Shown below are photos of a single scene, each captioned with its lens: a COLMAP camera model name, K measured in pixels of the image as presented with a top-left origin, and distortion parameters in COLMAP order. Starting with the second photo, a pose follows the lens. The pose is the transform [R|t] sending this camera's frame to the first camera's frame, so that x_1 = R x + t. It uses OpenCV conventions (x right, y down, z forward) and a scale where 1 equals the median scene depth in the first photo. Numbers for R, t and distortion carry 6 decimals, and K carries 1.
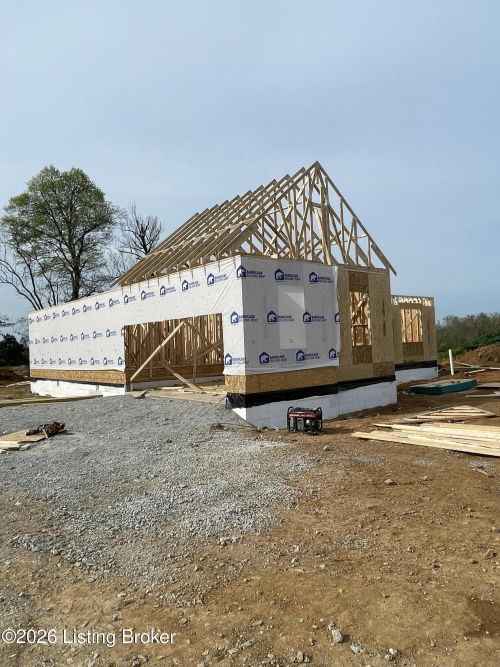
lens RADIAL K [[482.7, 0, 250.0], [0, 482.7, 333.5], [0, 0, 1]] dist [0.007883, 0.000463]
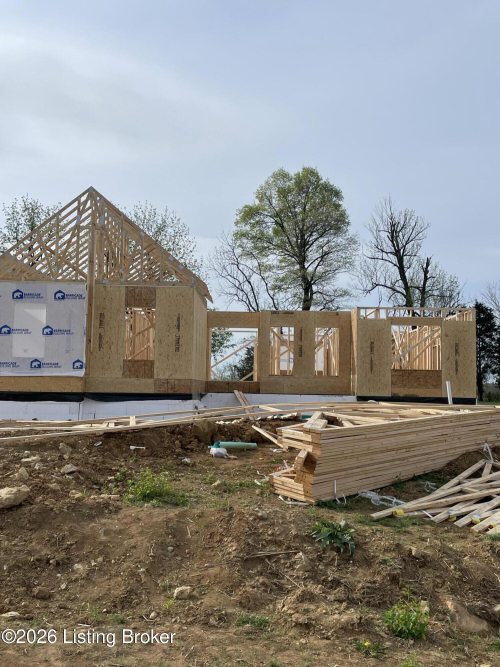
lens RADIAL K [[666.4, 0, 250.0], [0, 666.4, 333.5], [0, 0, 1]] dist [0.134401, -0.190494]
pose [[0.777639, 0.000799, -0.628710, 1.387244], [-0.031044, 0.998828, -0.037128, 0.016006], [0.627944, 0.048390, 0.776753, 0.069485]]
